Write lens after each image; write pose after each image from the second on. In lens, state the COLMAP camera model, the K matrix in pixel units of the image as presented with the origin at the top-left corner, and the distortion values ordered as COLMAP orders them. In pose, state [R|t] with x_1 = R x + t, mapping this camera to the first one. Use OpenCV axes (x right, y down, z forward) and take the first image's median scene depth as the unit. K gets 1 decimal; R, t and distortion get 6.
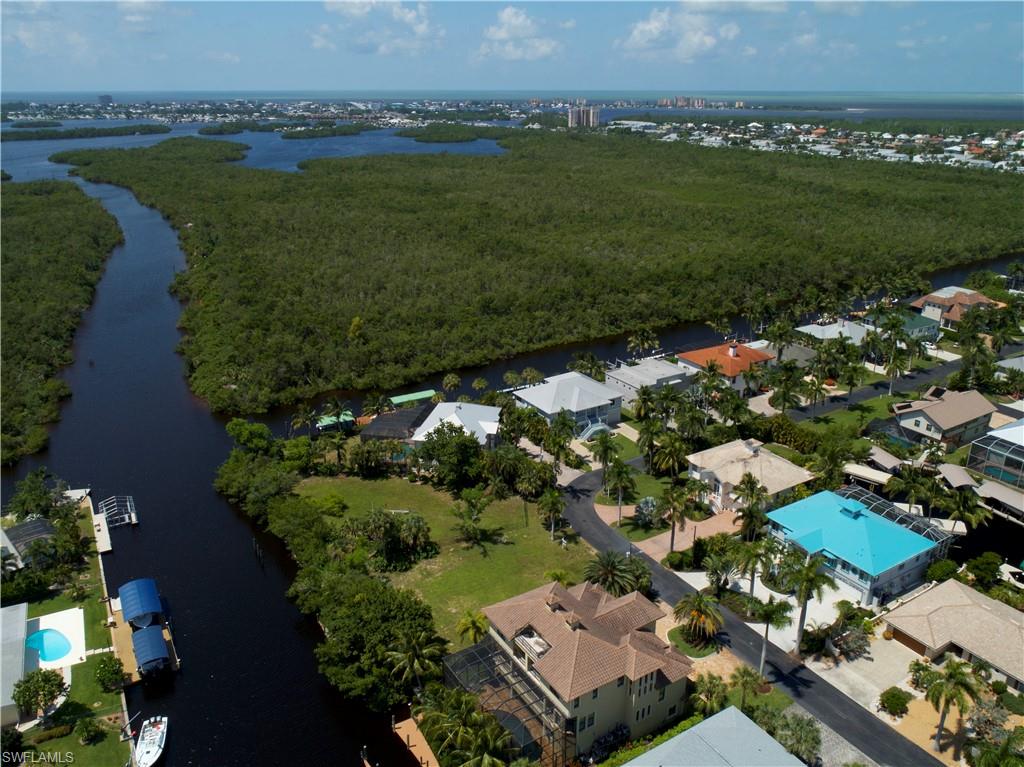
lens RADIAL K [[790.0, 0, 512.0], [0, 790.0, 383.5], [0, 0, 1]] dist [-0.009094, -0.002112]
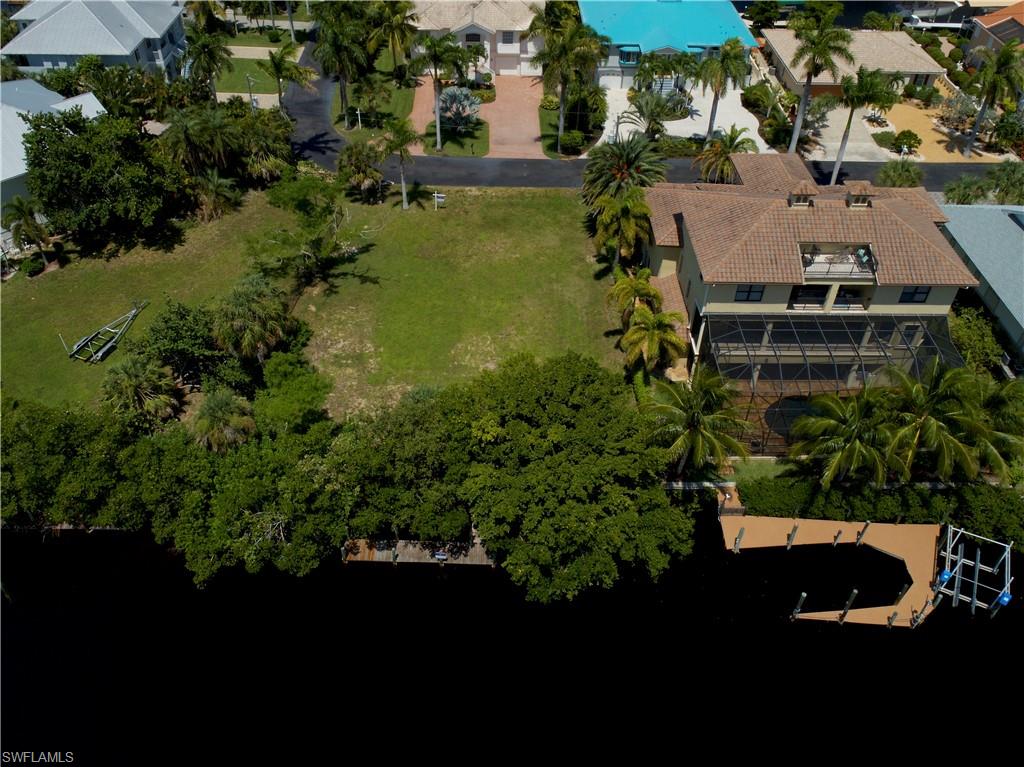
lens RADIAL K [[850.0, 0, 492.6], [0, 850.0, 346.4], [0, 0, 1]] dist [-0.013351, -0.002117]
pose [[0.523128, -0.544273, 0.655823, -0.263610], [0.287476, 0.837107, 0.465413, 0.007001], [-0.802306, -0.054937, 0.594380, 0.396593]]
